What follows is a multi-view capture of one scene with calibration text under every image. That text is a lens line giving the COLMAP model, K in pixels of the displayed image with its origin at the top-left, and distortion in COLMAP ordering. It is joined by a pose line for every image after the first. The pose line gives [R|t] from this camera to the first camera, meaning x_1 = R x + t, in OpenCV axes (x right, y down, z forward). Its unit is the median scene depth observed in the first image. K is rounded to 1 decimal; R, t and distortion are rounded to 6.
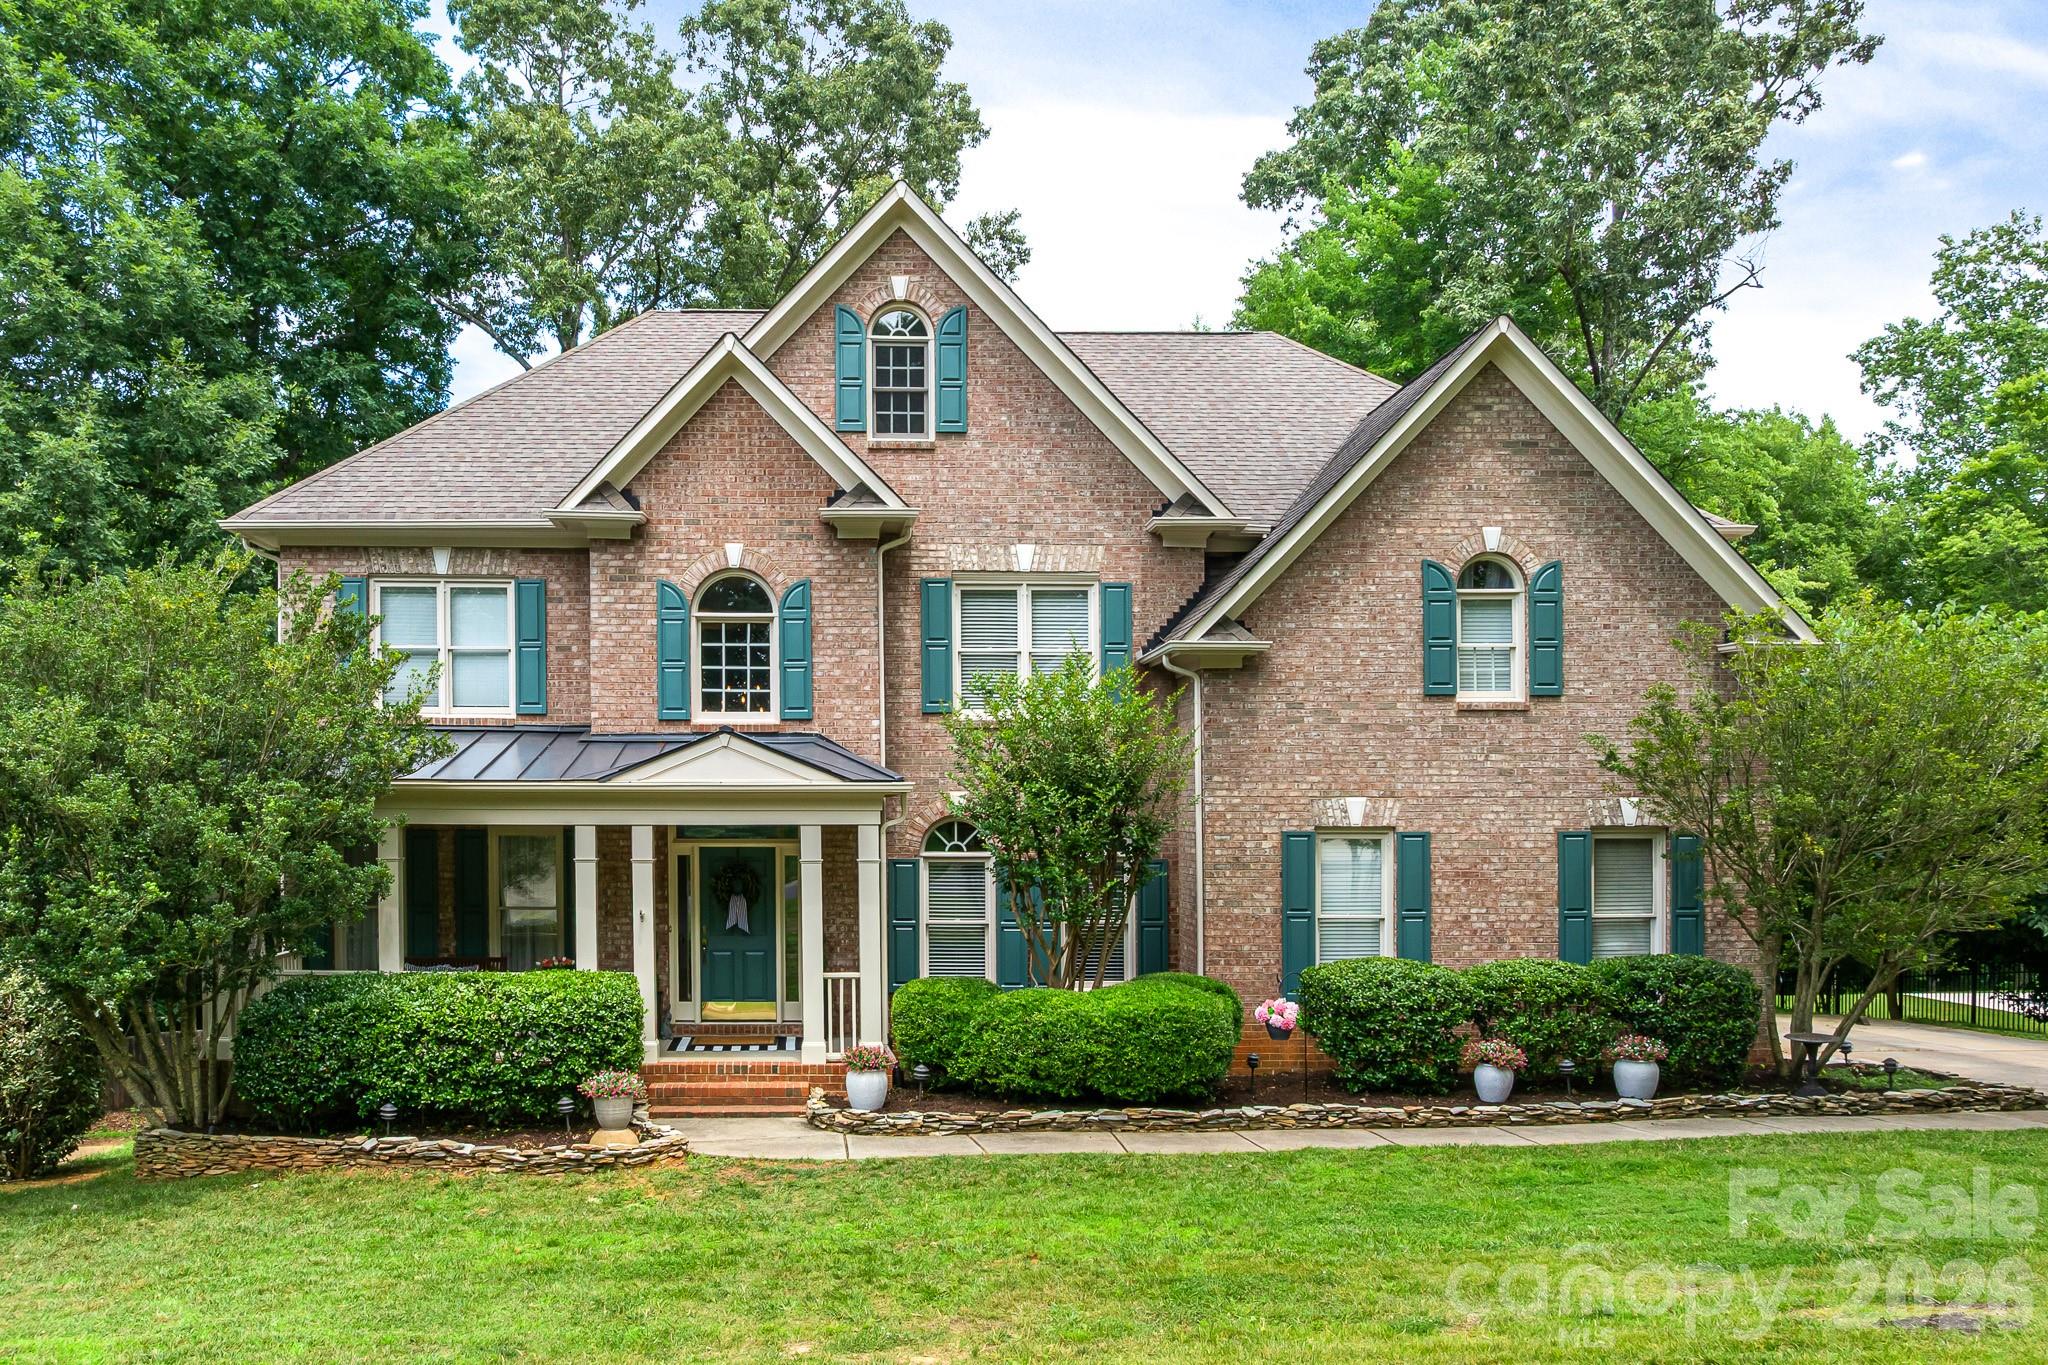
lens RADIAL K [[1381.5, 0, 1023.1], [0, 1381.5, 849.2], [0, 0, 1]] dist [-0.020391, 0.003042]
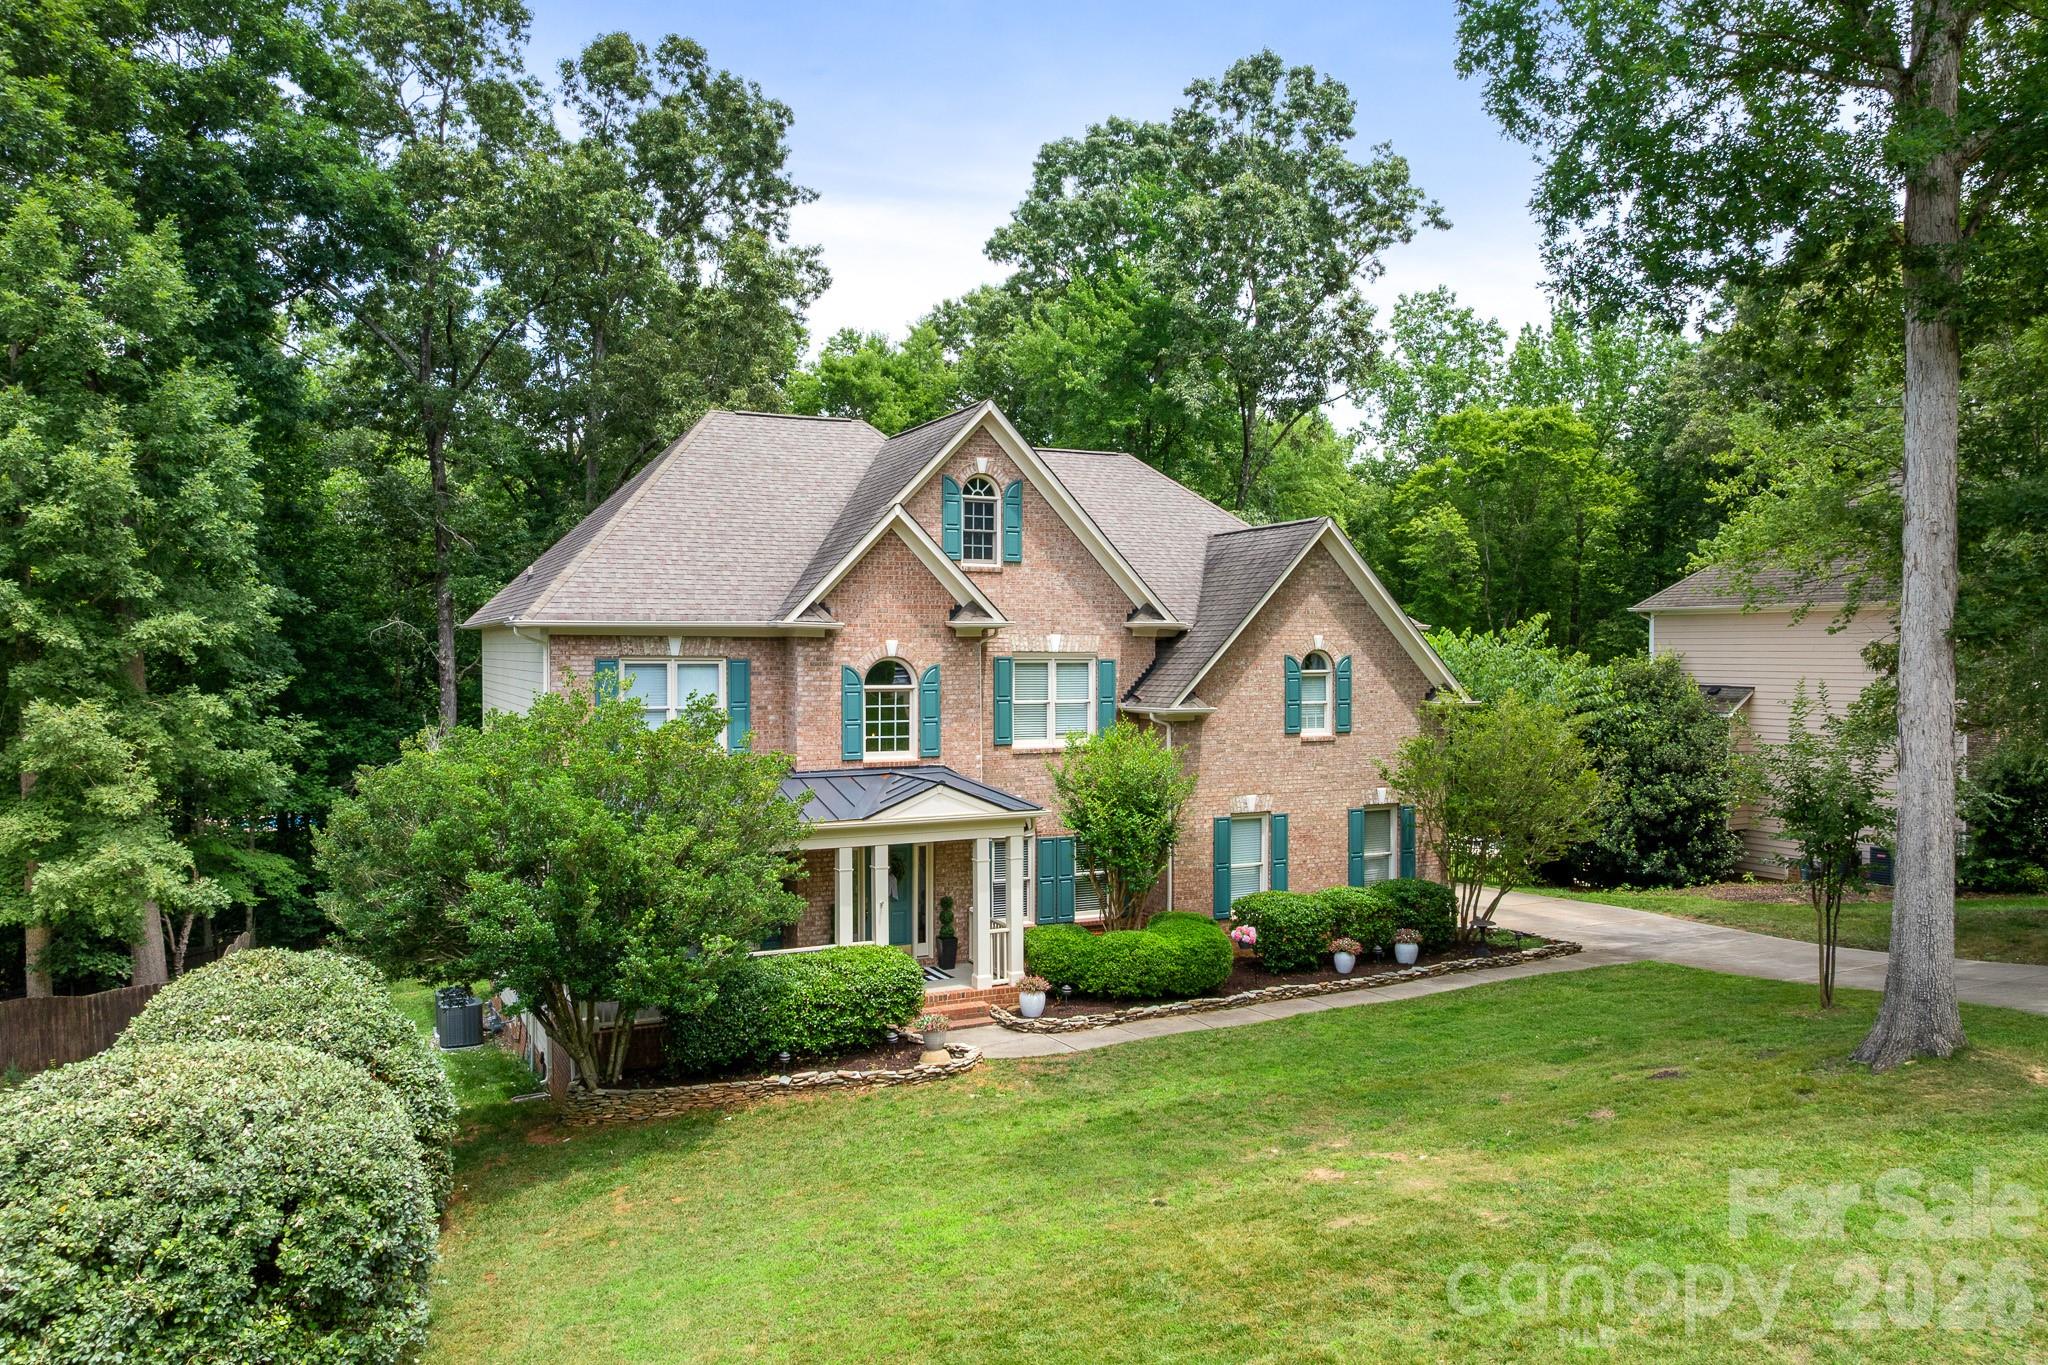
lens RADIAL K [[1416.6, 0, 1026.8], [0, 1416.6, 646.7], [0, 0, 1]] dist [0.043280, 0.000348]
pose [[0.905886, -0.003688, 0.423506, -0.745911], [-0.002422, 0.999901, 0.013890, -0.243333], [-0.423515, -0.013609, 0.905787, -0.459683]]
